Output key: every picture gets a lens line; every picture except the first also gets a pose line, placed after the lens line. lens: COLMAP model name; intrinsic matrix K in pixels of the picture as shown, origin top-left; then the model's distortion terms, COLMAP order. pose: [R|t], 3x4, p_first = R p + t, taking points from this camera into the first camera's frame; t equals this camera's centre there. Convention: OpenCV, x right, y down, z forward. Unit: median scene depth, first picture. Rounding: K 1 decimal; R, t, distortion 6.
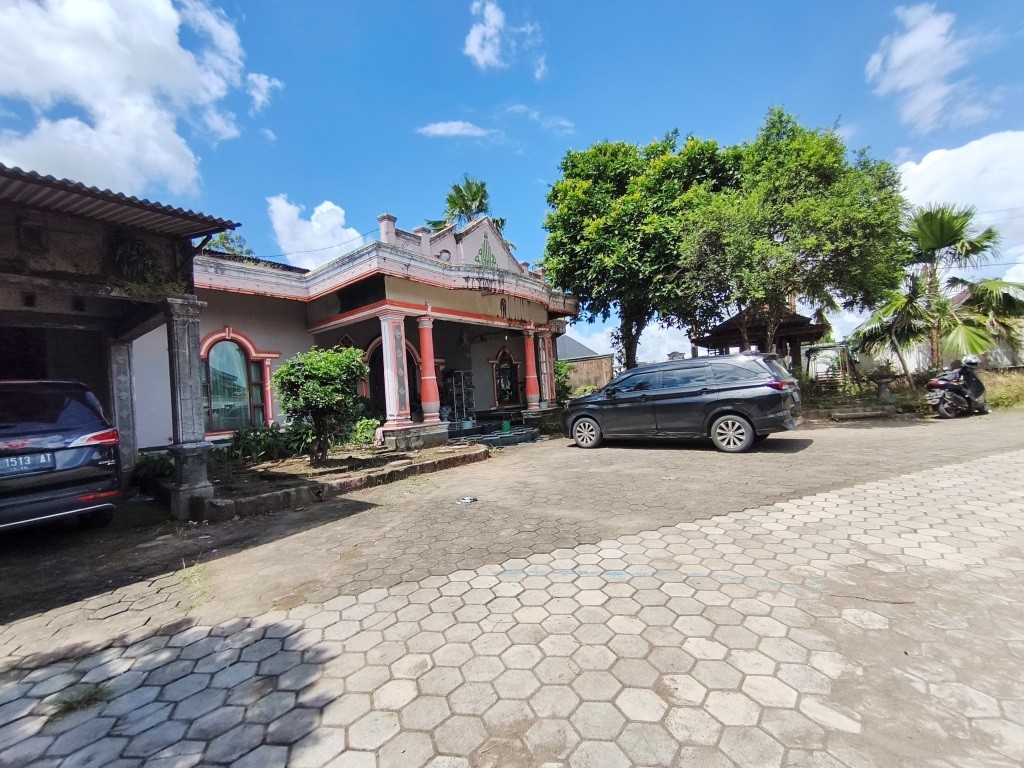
lens RADIAL K [[510.0, 0, 621.1], [0, 510.0, 414.7], [0, 0, 1]] dist [0.003956, 0.001541]
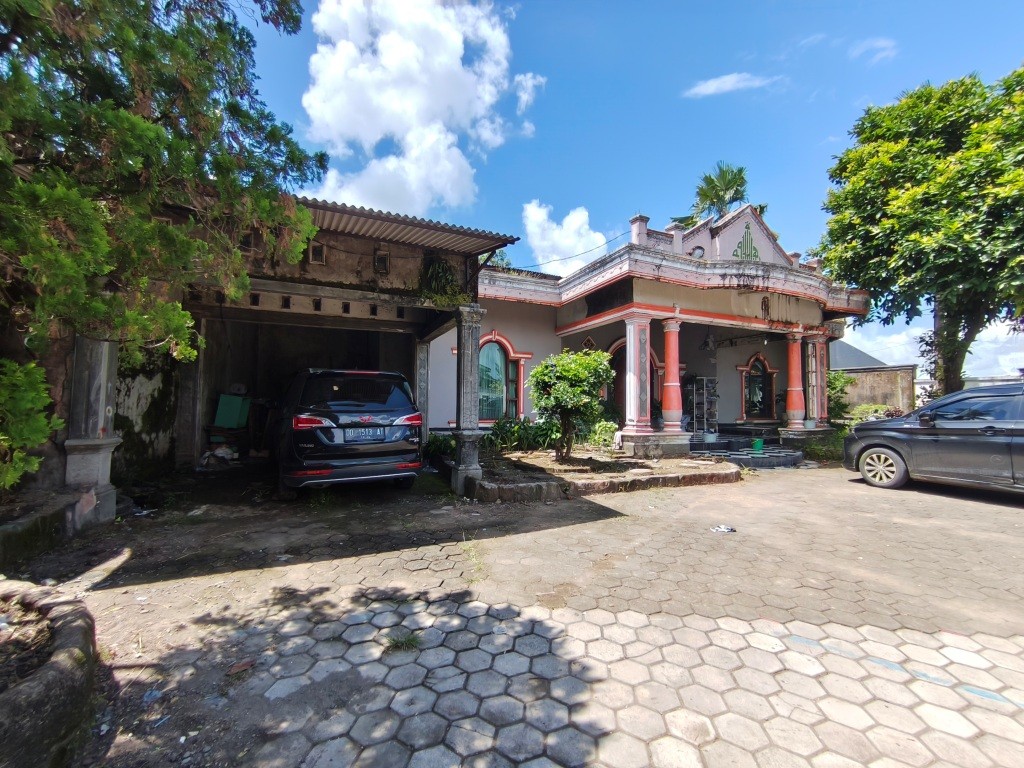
lens RADIAL K [[440.8, 0, 488.1], [0, 440.8, 401.0], [0, 0, 1]] dist [0.001466, 0.001041]
pose [[0.870338, 0.082814, -0.485441, -0.287798], [-0.074510, 0.996555, 0.036418, -0.047791], [0.486785, 0.004474, 0.873510, 0.125220]]
